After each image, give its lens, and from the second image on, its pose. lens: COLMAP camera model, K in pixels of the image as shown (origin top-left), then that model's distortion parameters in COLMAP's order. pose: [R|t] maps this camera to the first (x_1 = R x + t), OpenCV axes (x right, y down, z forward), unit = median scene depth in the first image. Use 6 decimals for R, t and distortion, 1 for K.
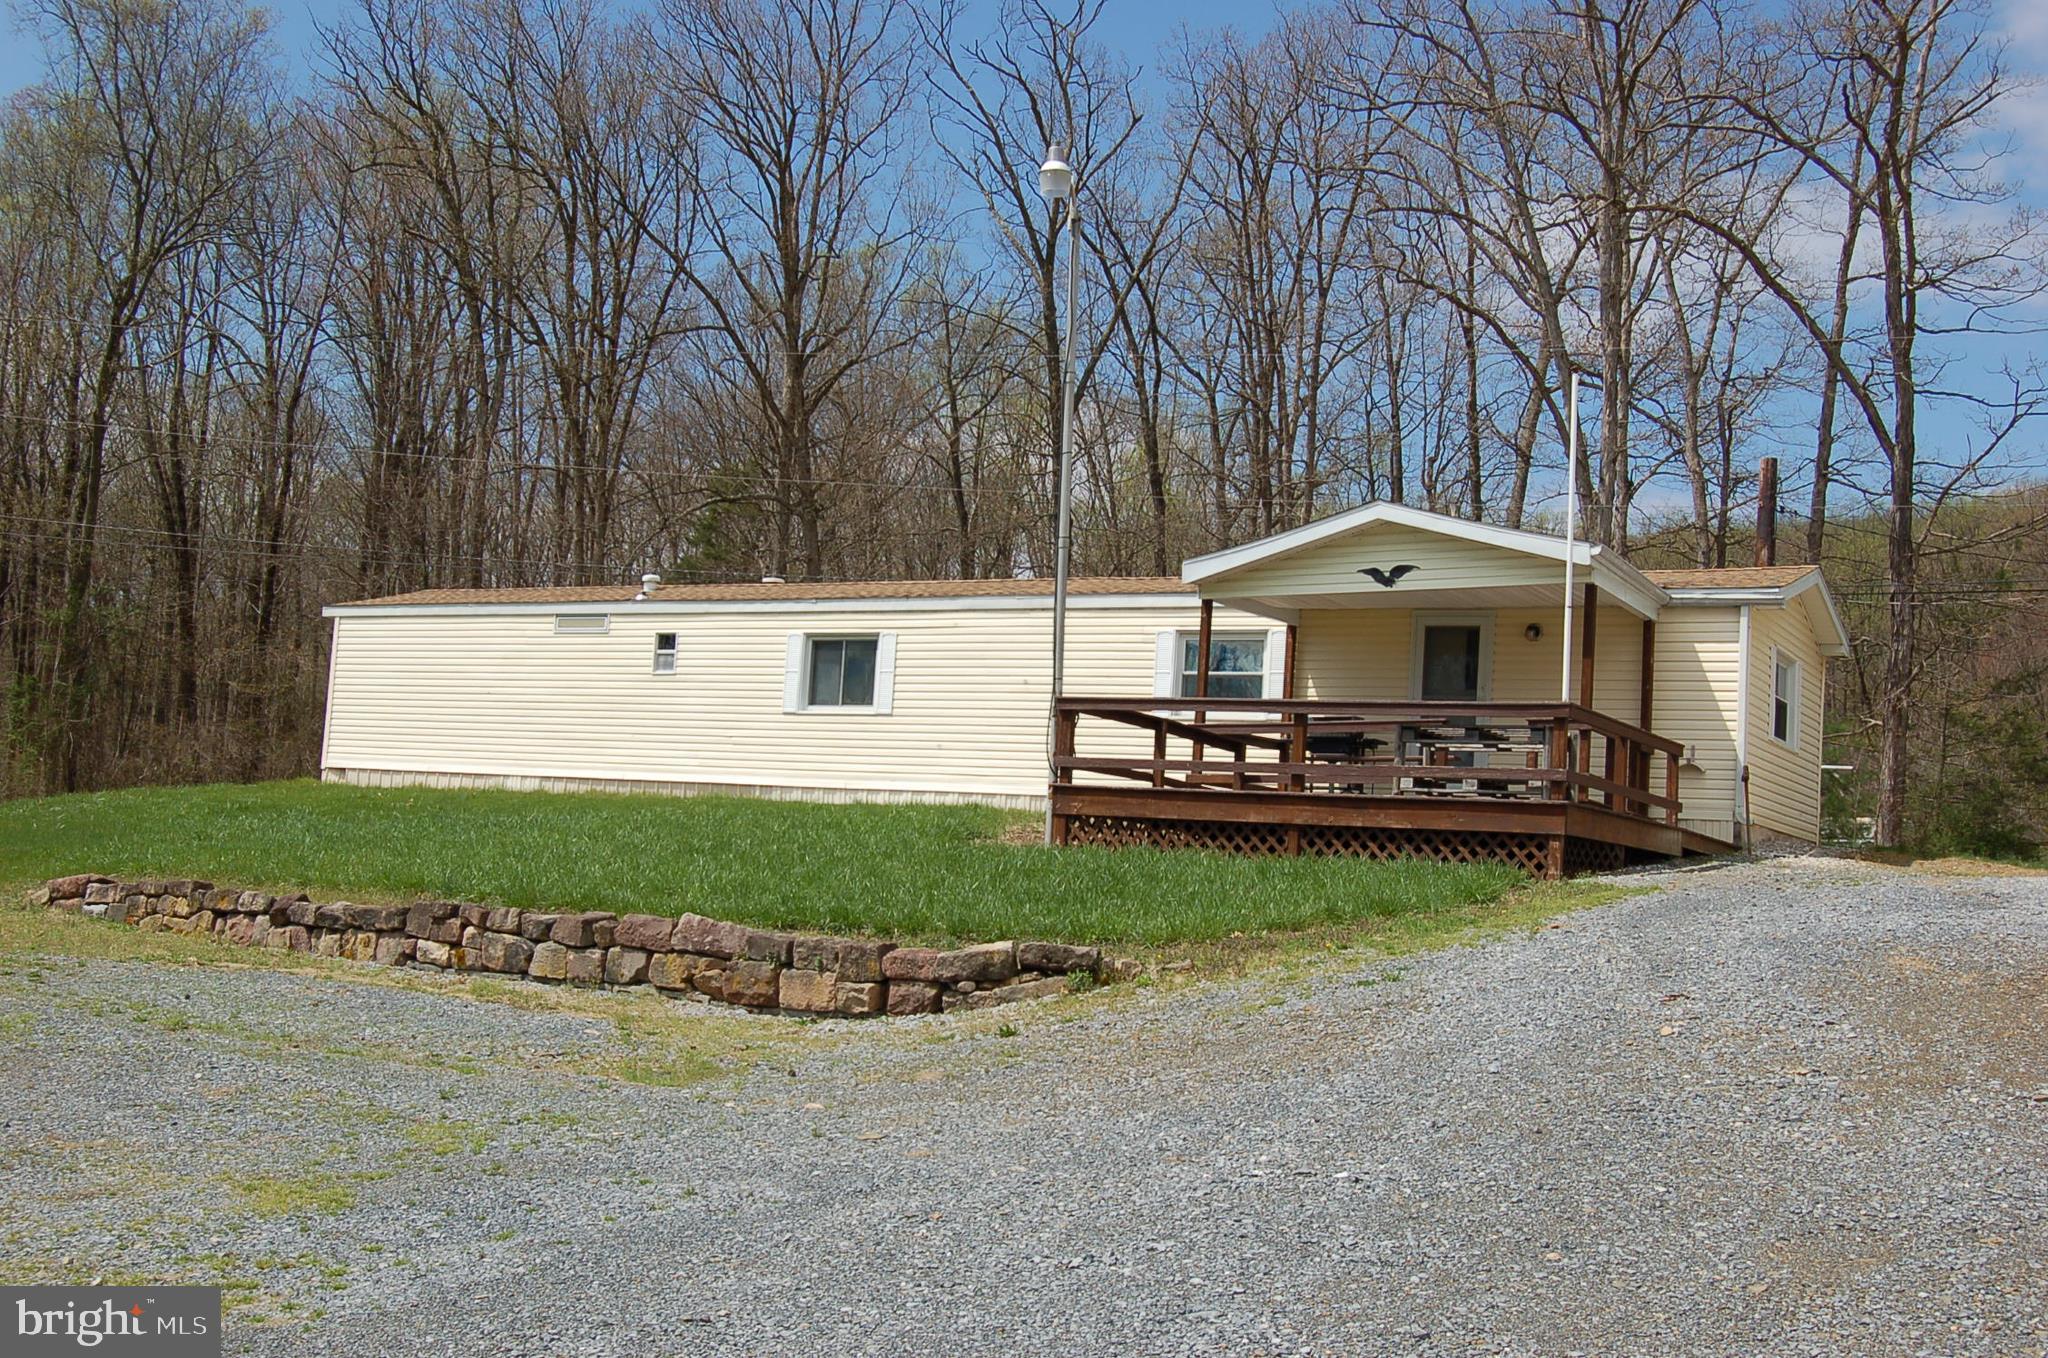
lens RADIAL K [[2239.8, 0, 1025.4], [0, 2239.8, 682.0], [0, 0, 1]] dist [0.015601, 0.000000]
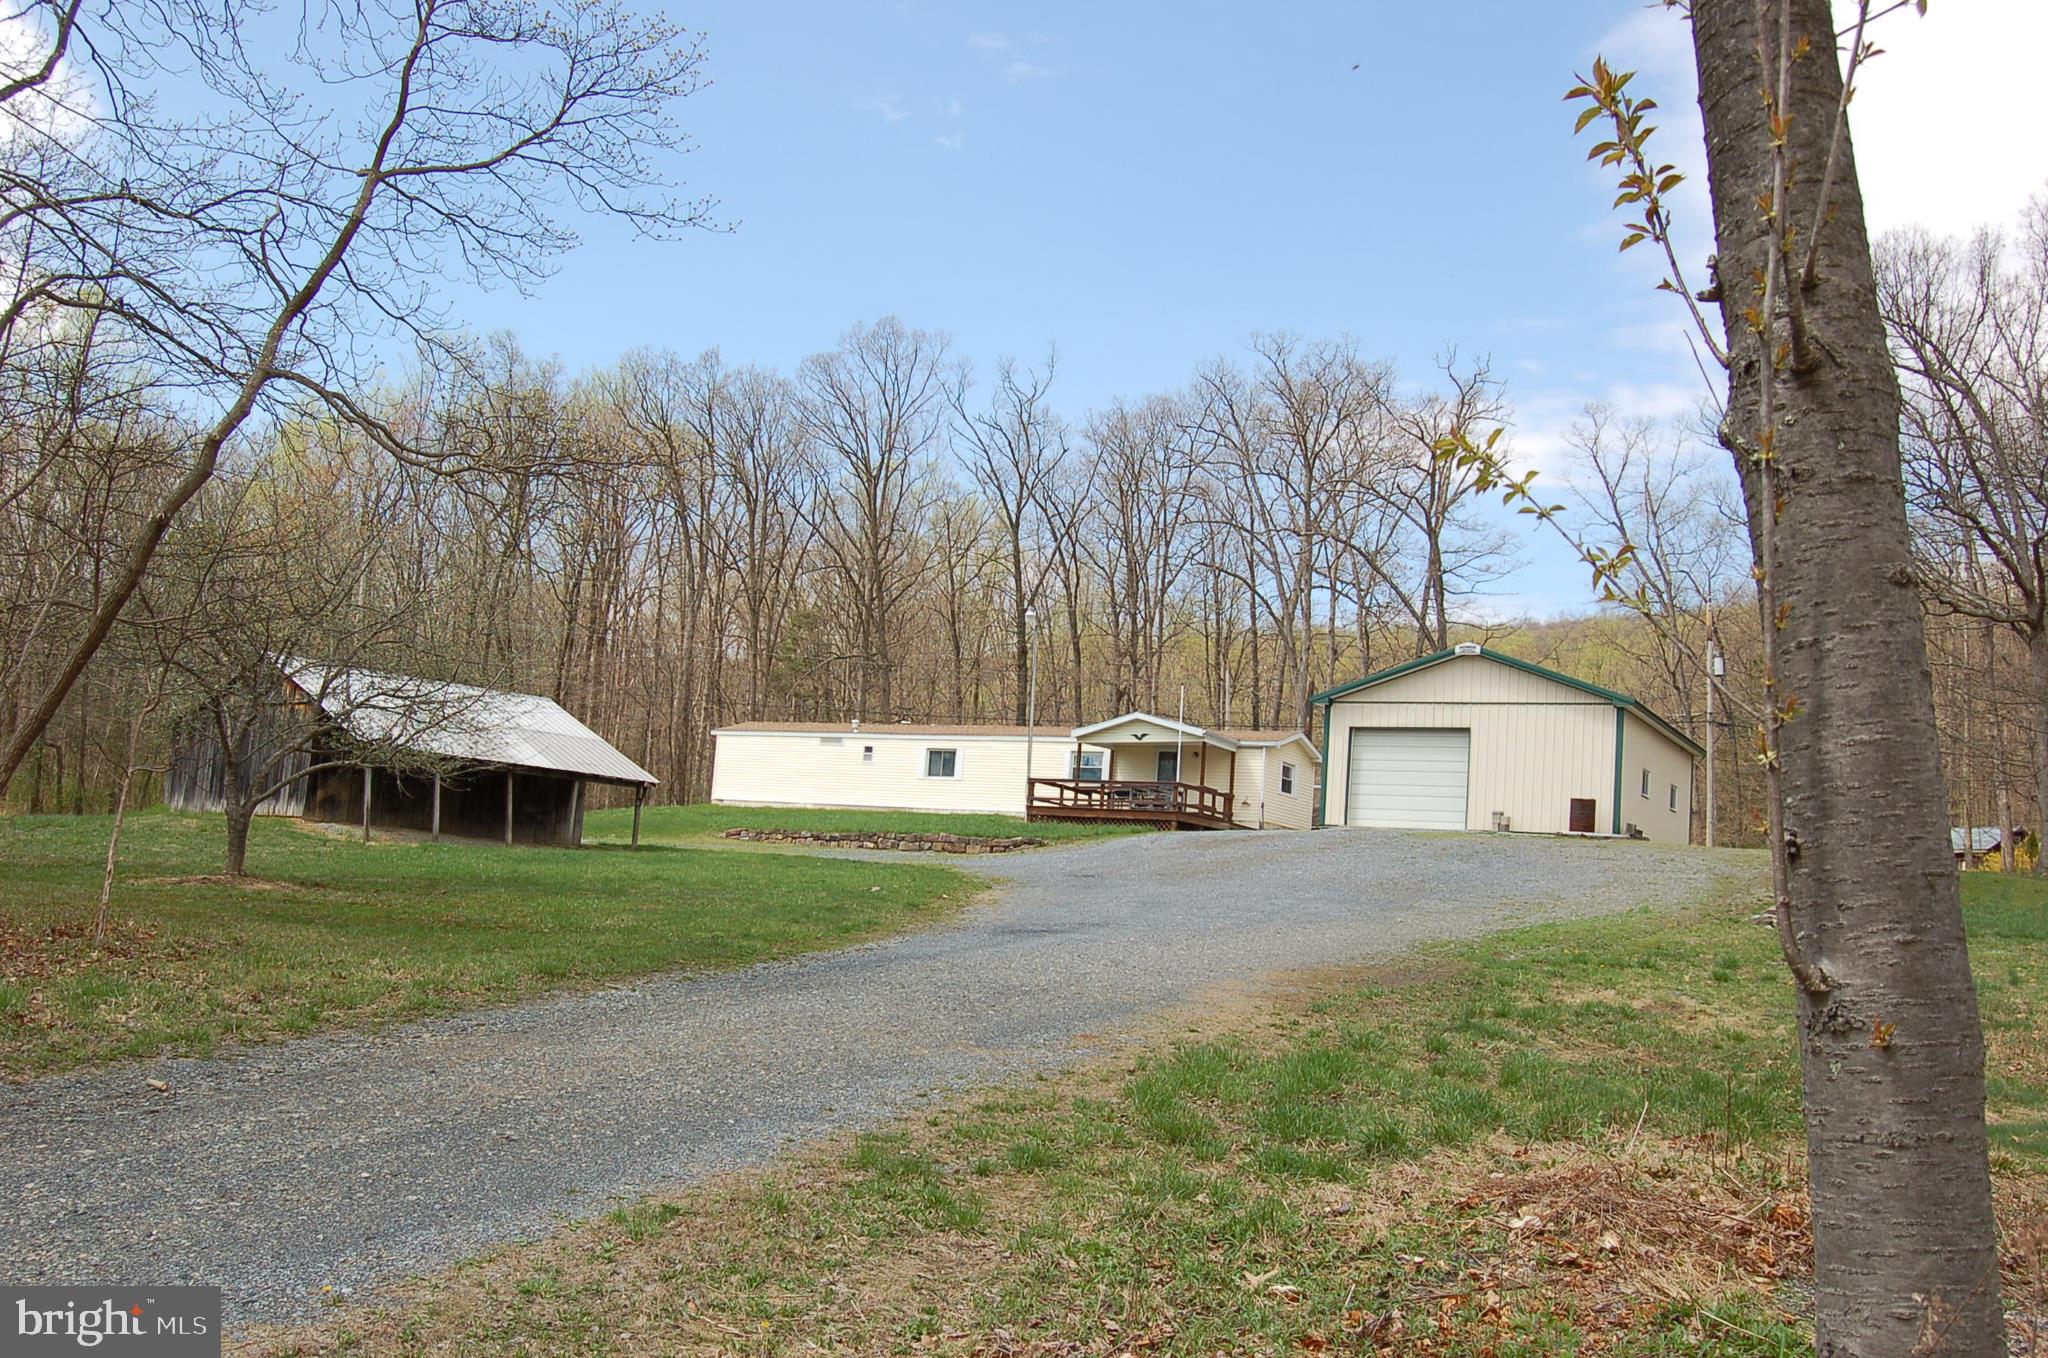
lens RADIAL K [[1968.5, 0, 1022.1], [0, 1968.5, 681.3], [0, 0, 1]] dist [-0.048419, 0.000000]
pose [[0.999682, 0.010996, 0.022685, -0.049538], [-0.010356, 0.999550, -0.028156, -0.041918], [-0.022985, 0.027913, 0.999346, -1.469367]]
